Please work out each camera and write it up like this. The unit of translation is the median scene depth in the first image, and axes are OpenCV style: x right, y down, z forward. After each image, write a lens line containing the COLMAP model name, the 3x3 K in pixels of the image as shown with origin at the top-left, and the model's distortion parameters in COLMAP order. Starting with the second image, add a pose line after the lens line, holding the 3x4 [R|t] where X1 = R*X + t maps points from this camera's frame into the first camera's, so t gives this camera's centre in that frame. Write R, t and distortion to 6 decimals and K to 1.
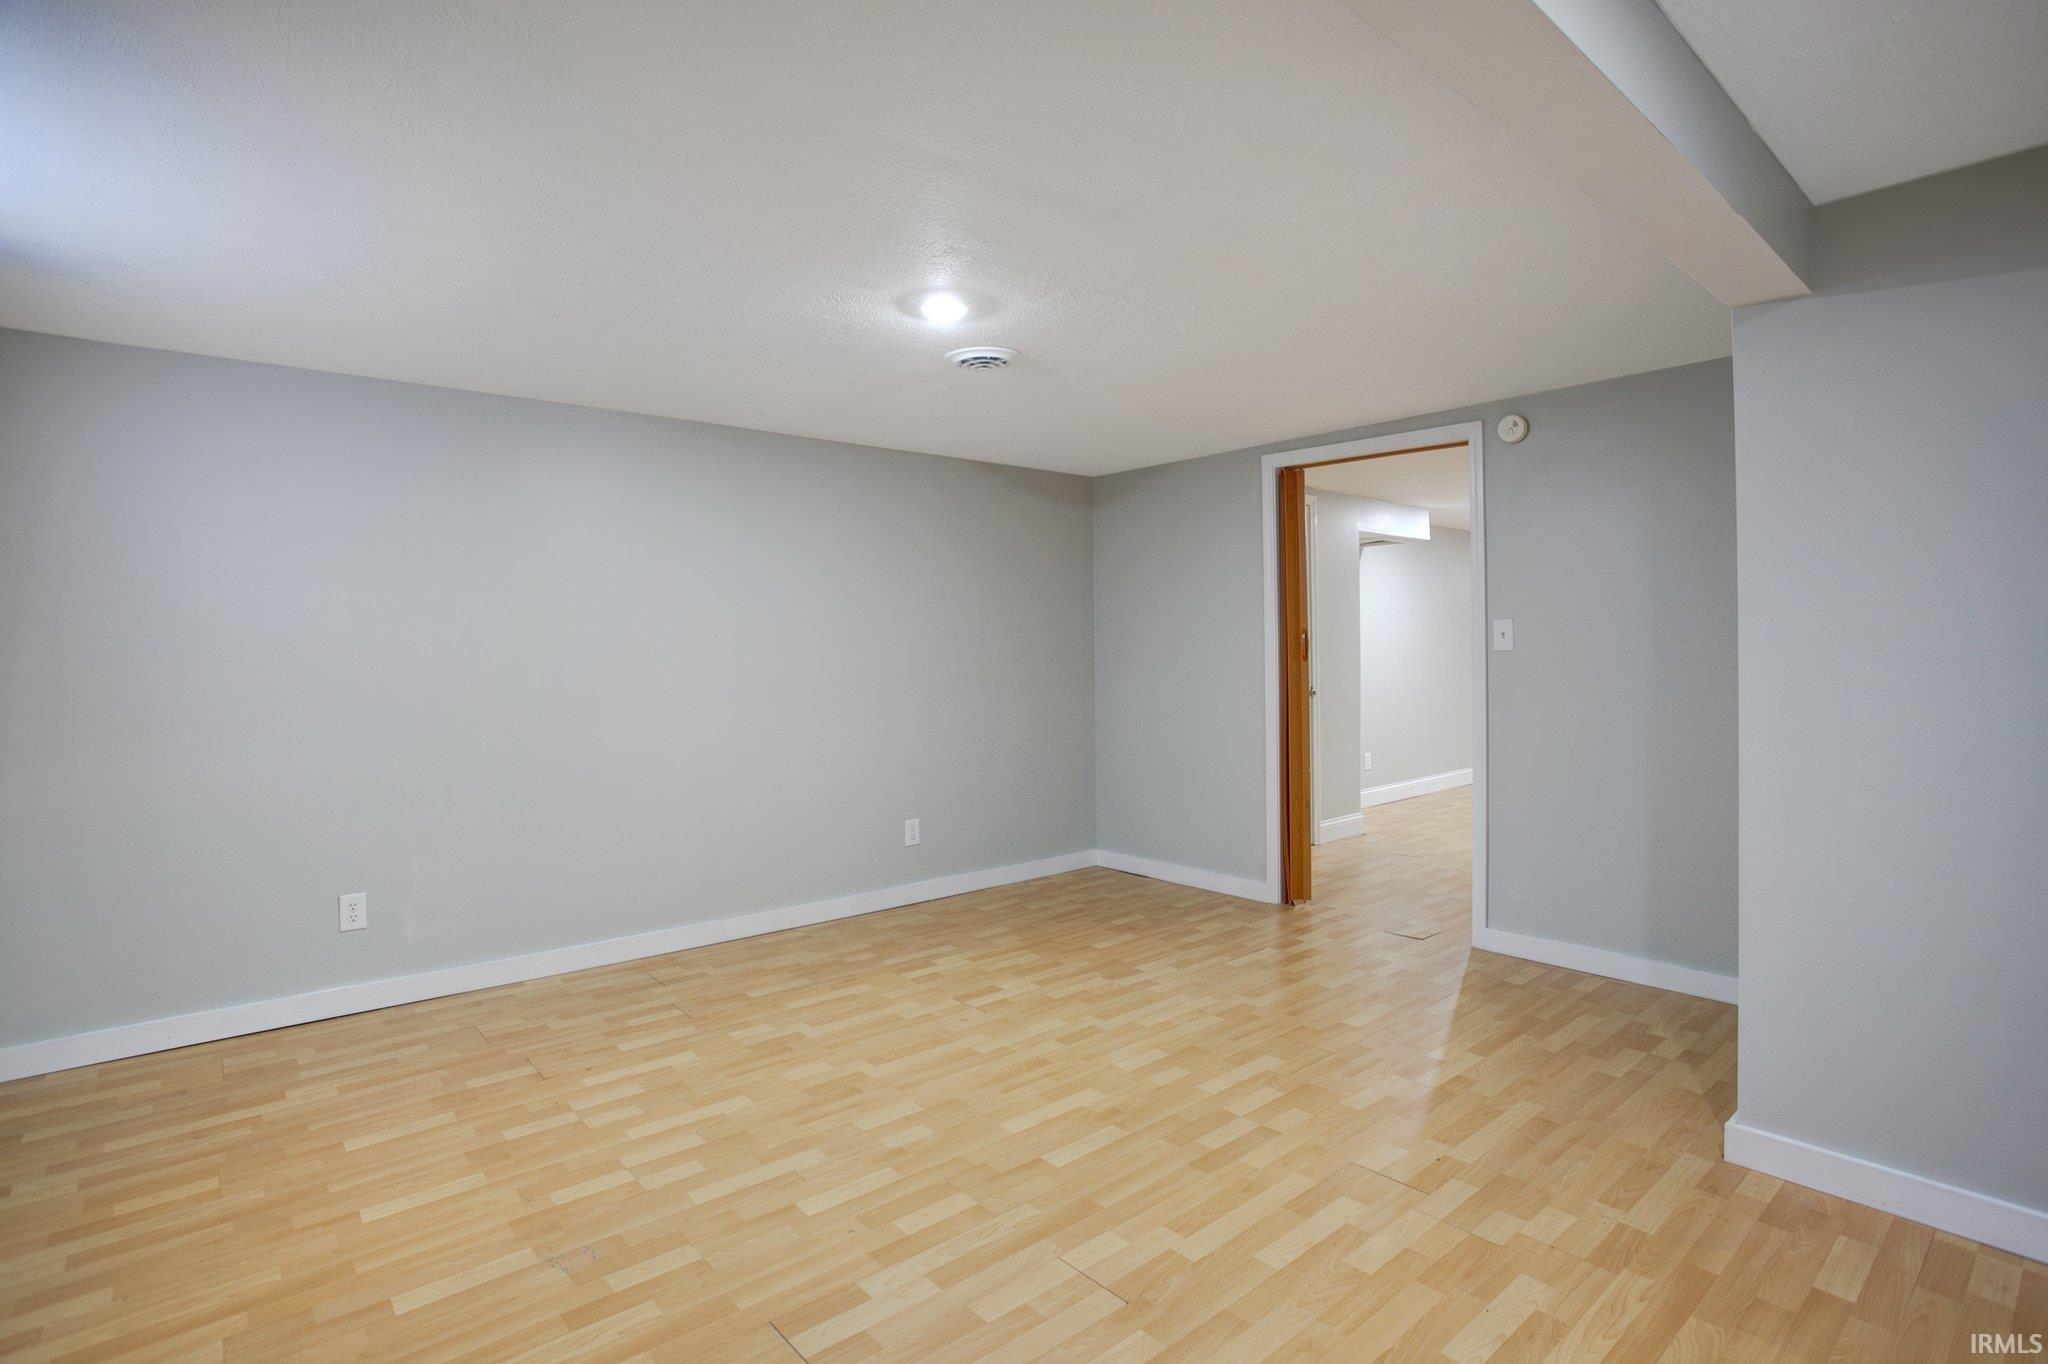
lens RADIAL K [[1007.5, 0, 1025.5], [0, 1007.5, 666.7], [0, 0, 1]] dist [-0.067521, 0.024677]
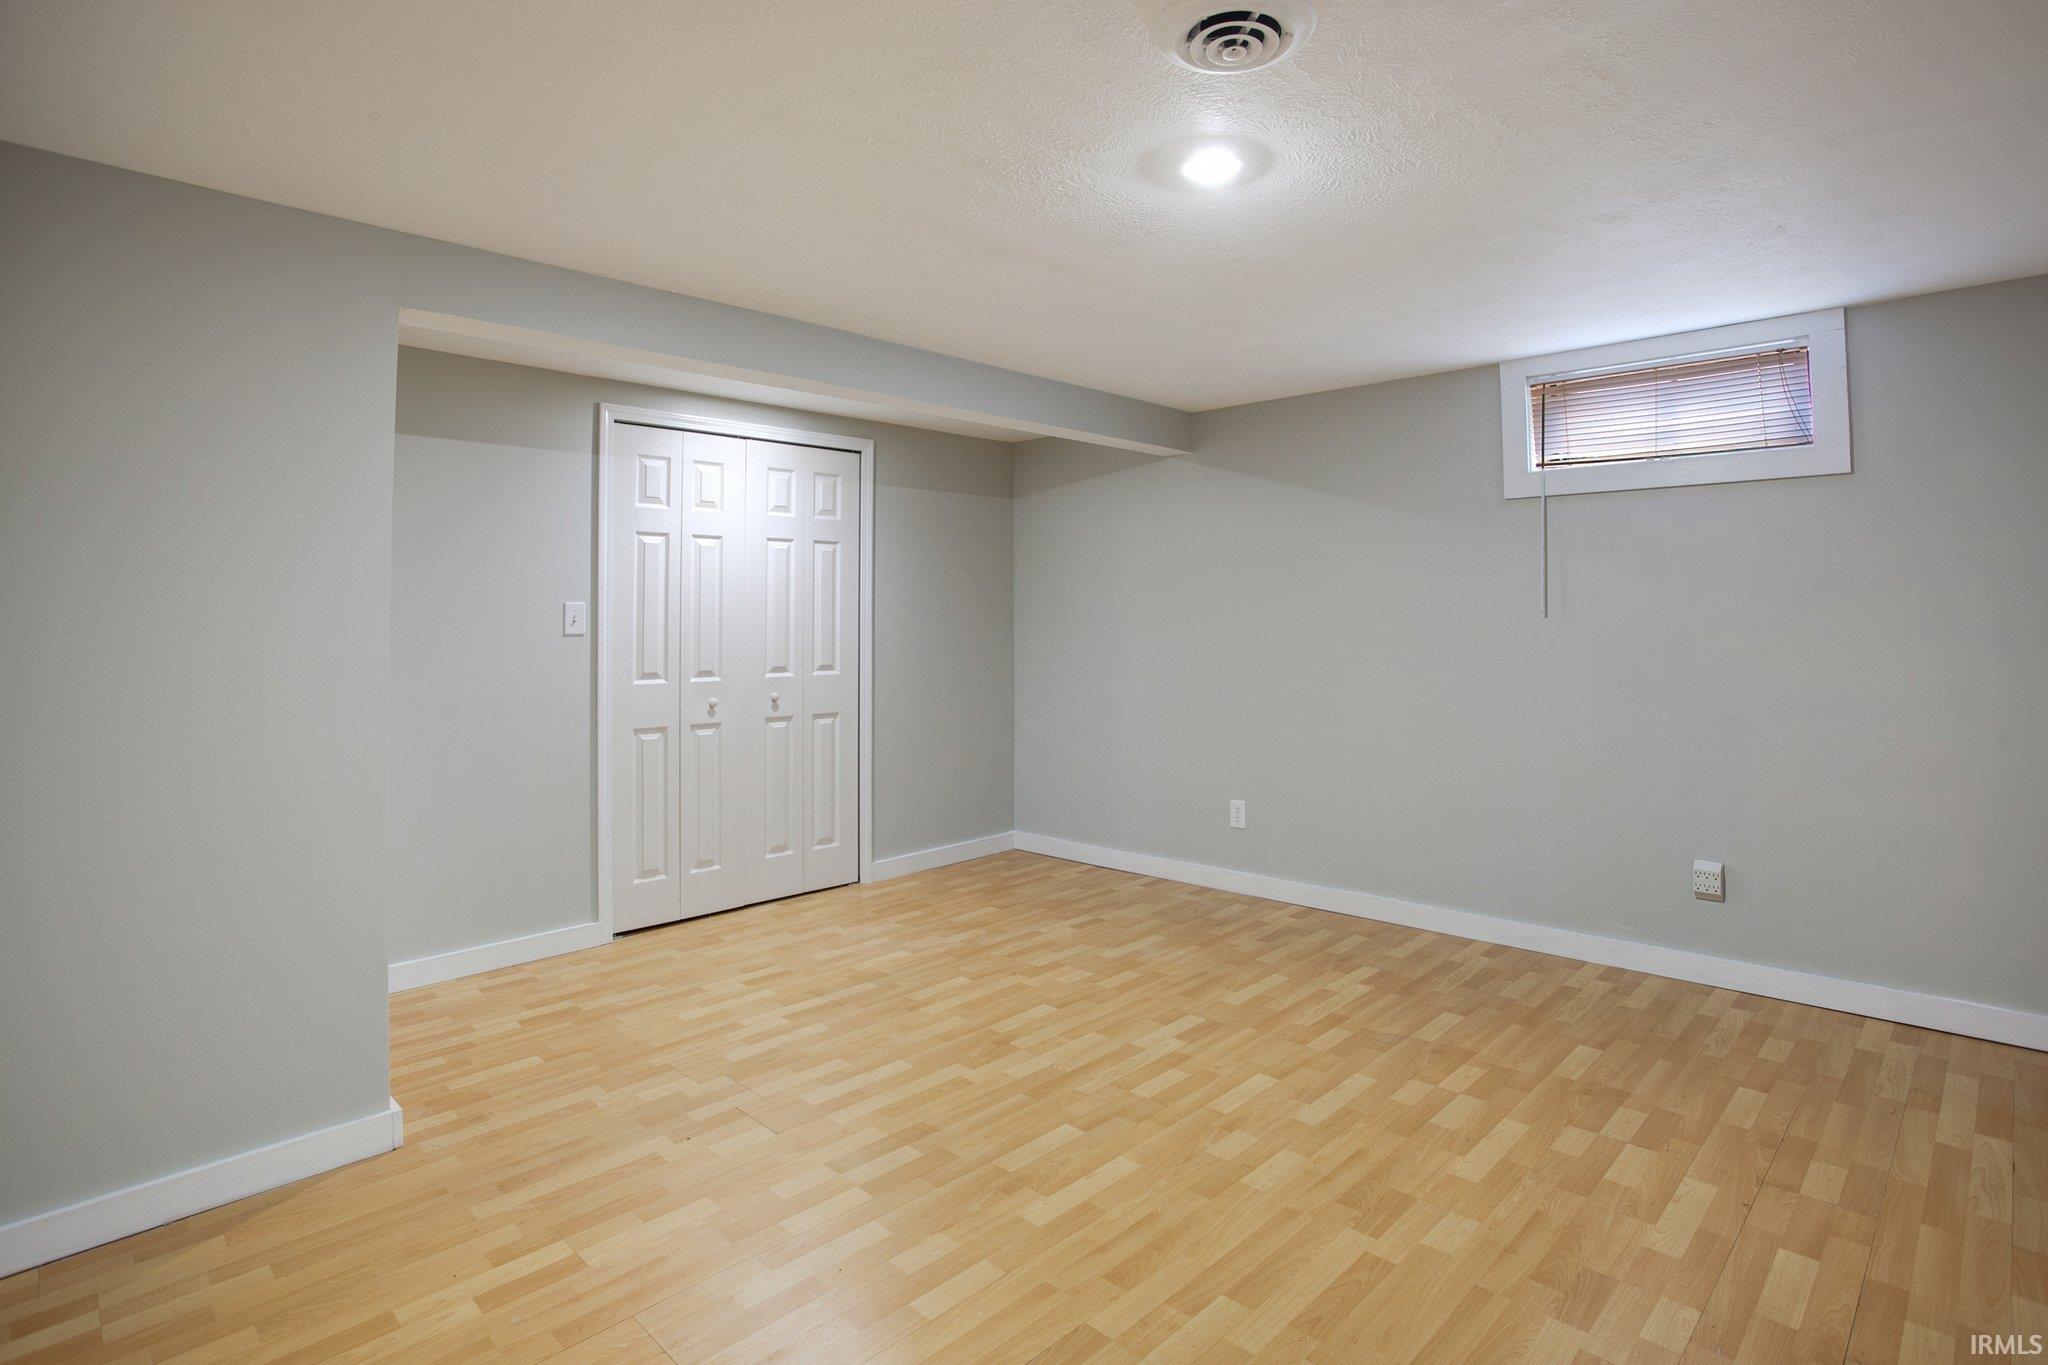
lens RADIAL K [[1007.5, 0, 1027.7], [0, 1007.5, 683.6], [0, 0, 1]] dist [-0.067521, 0.024677]
pose [[-0.996855, 0.026333, -0.074750, 0.135726], [0.019762, 0.995985, 0.087316, -0.042065], [0.076750, 0.085565, -0.993372, 1.954643]]
